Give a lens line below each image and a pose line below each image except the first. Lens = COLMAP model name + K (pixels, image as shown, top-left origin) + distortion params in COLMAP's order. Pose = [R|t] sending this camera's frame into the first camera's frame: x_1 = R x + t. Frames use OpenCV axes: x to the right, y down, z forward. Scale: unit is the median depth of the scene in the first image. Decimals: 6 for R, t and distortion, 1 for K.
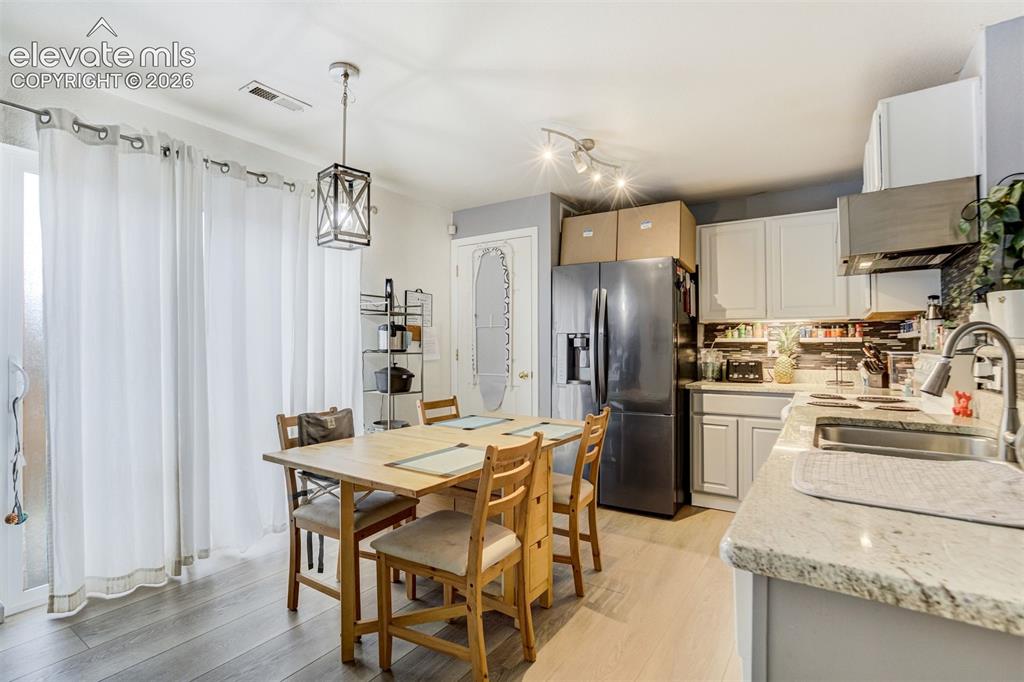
lens RADIAL K [[482.0, 0, 511.0], [0, 482.0, 348.8], [0, 0, 1]] dist [-0.033095, 0.013855]
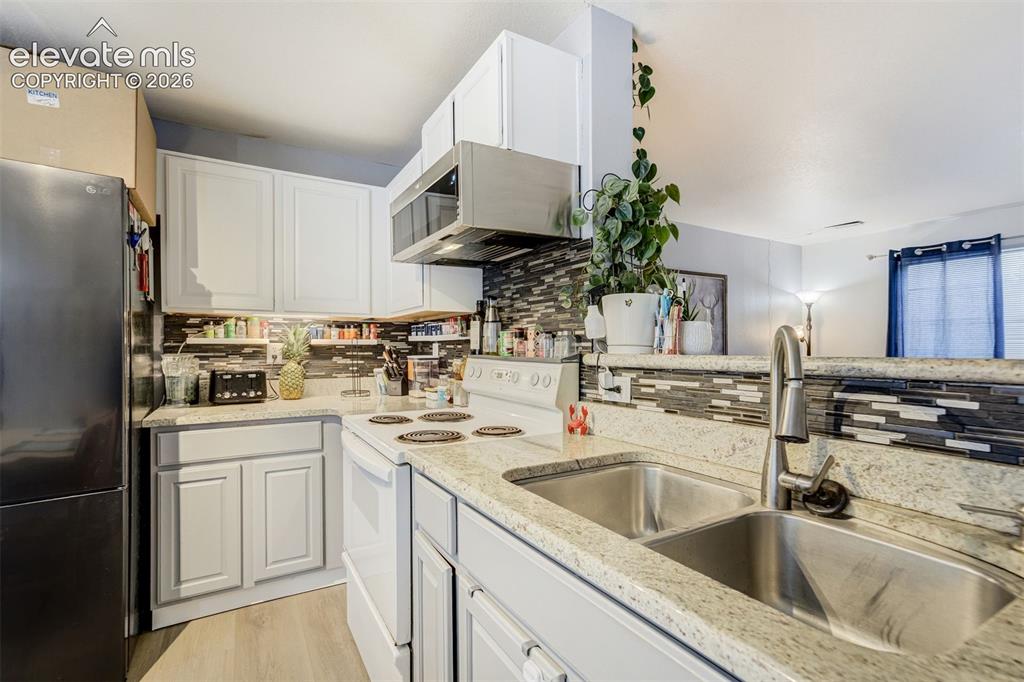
lens RADIAL K [[482.0, 0, 519.3], [0, 482.0, 337.9], [0, 0, 1]] dist [-0.033095, 0.013855]
pose [[0.435114, 0.014266, 0.900262, 0.055650], [0.003395, 0.999841, -0.017485, -0.010308], [-0.900369, 0.010664, 0.434997, 0.370043]]
